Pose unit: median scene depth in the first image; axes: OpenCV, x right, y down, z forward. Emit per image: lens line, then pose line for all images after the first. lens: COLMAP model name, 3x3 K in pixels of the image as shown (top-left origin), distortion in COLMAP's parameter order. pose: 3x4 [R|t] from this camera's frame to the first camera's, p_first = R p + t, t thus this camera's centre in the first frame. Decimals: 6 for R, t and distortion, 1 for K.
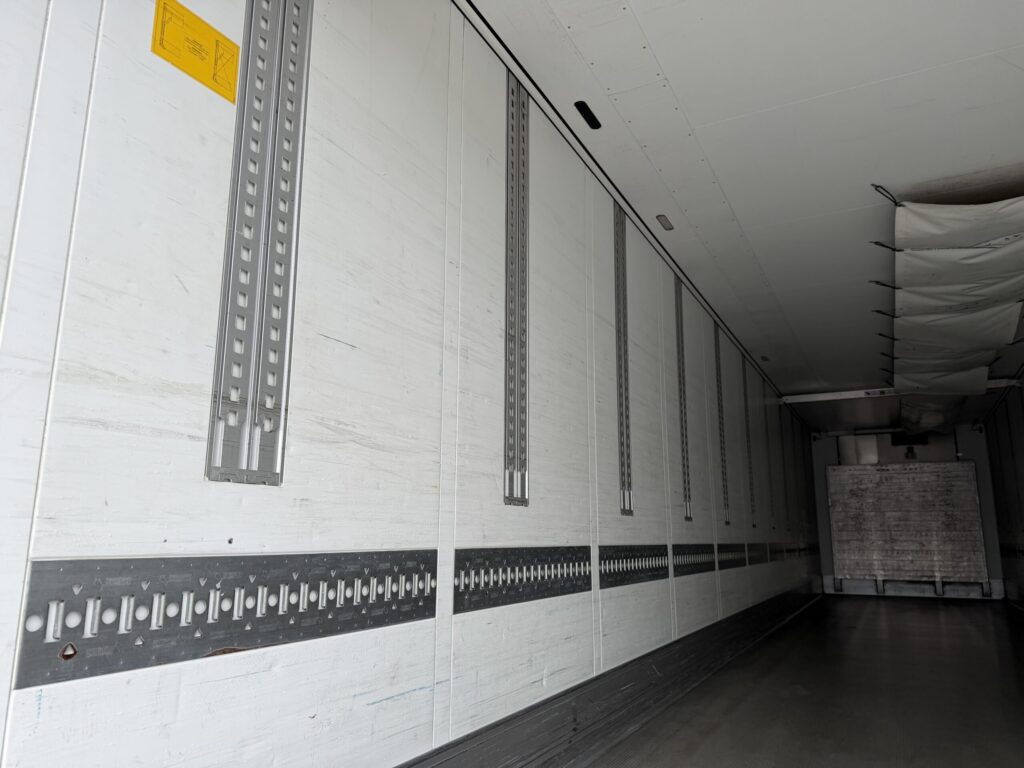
lens RADIAL K [[712.9, 0, 512.0], [0, 712.9, 384.0], [0, 0, 1]] dist [0.070962, -0.104796]
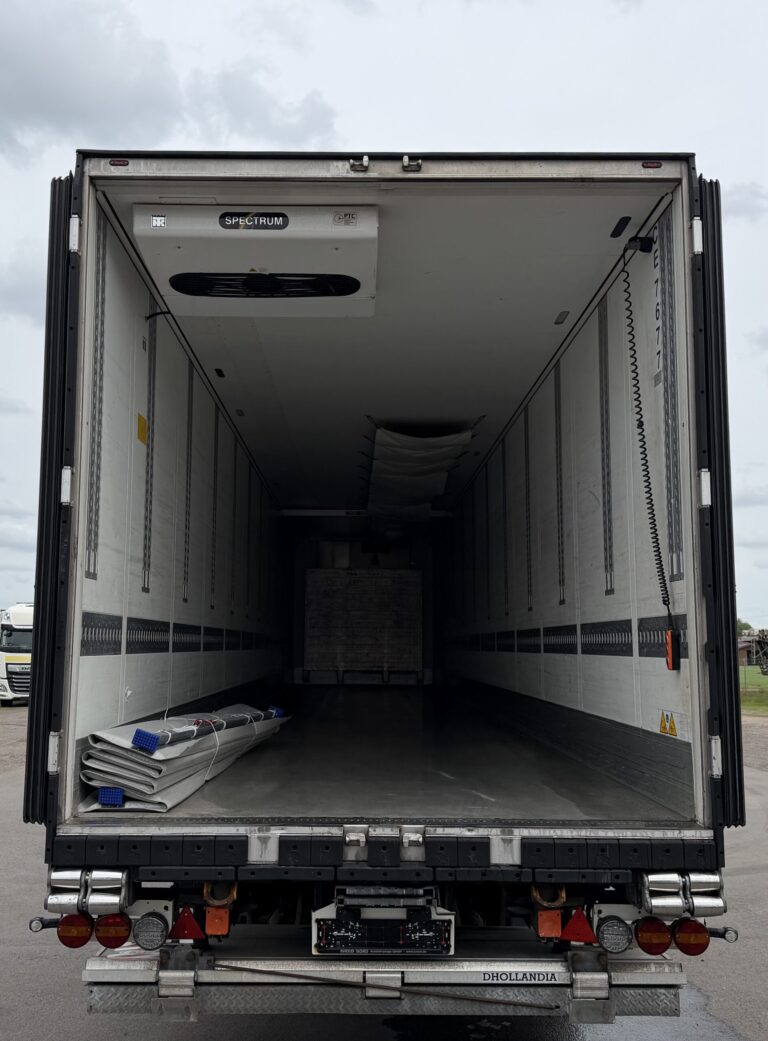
lens RADIAL K [[992.3, 0, 355.5], [0, 992.3, 522.1], [0, 0, 1]] dist [0.091762, -0.187287]
pose [[0.886478, 0.058869, 0.459010, -0.431327], [-0.095335, 0.993832, 0.056658, -0.108729], [-0.452844, -0.093986, 0.886622, -0.806621]]
